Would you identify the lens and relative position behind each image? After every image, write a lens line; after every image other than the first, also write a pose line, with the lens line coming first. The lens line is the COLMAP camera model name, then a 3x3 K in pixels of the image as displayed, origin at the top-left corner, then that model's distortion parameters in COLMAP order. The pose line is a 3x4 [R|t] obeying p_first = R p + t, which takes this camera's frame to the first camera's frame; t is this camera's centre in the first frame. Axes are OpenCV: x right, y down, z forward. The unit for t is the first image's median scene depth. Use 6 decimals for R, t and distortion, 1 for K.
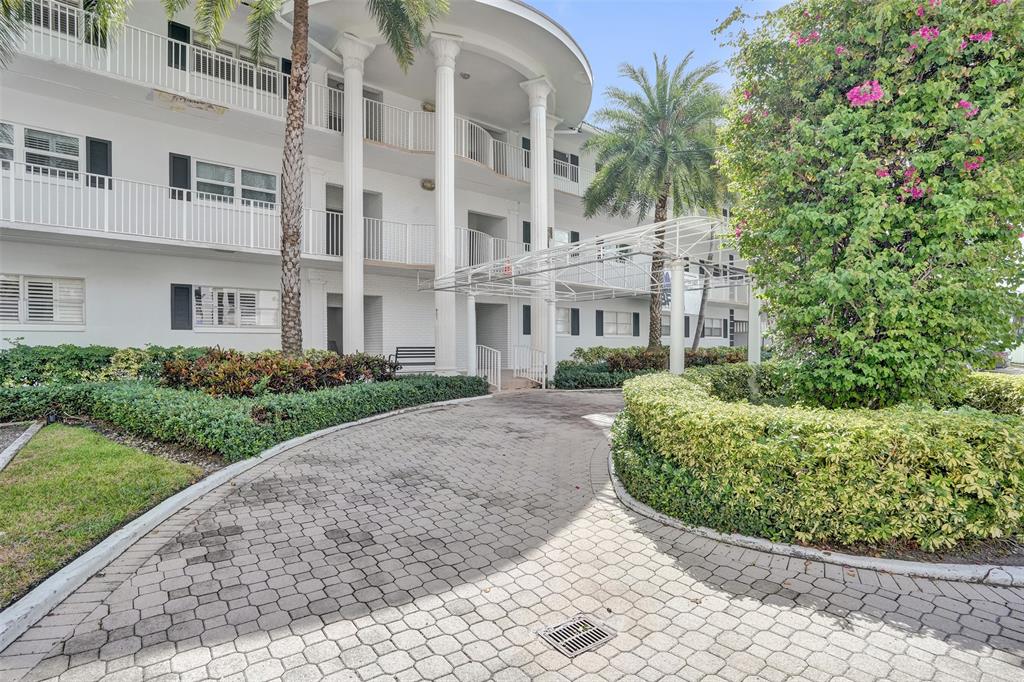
lens RADIAL K [[488.5, 0, 514.4], [0, 488.5, 336.4], [0, 0, 1]] dist [-0.067237, 0.029033]
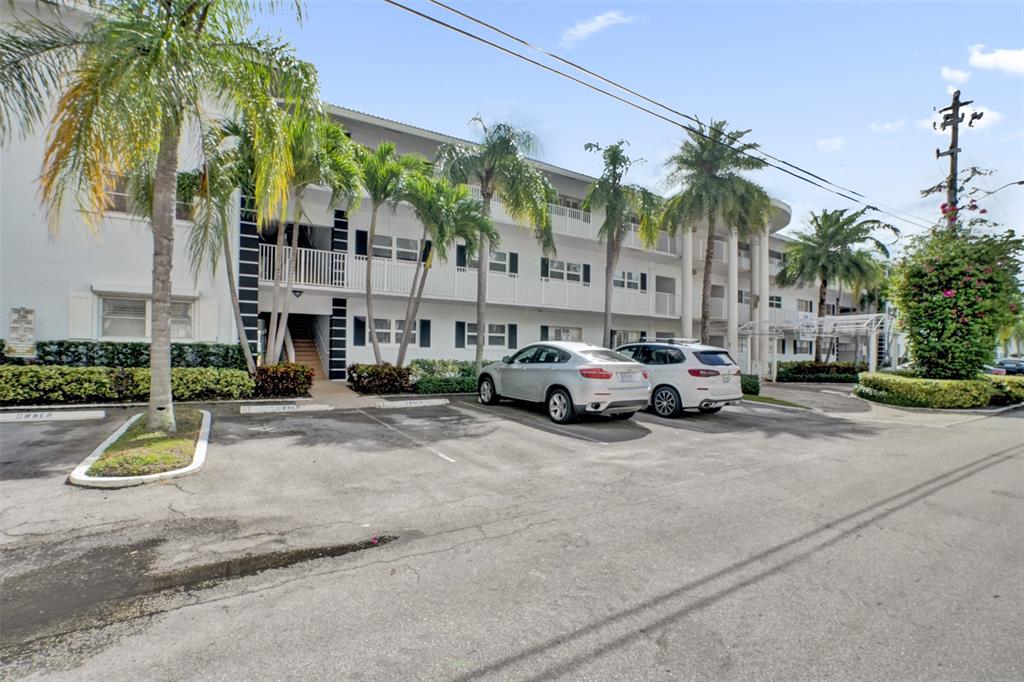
lens RADIAL K [[488.5, 0, 514.4], [0, 488.5, 336.4], [0, 0, 1]] dist [-0.067237, 0.029033]
pose [[0.996637, 0.010672, -0.081247, -2.197734], [-0.011483, 0.999889, -0.009518, -0.118578], [0.081136, 0.010418, 0.996649, -2.758774]]
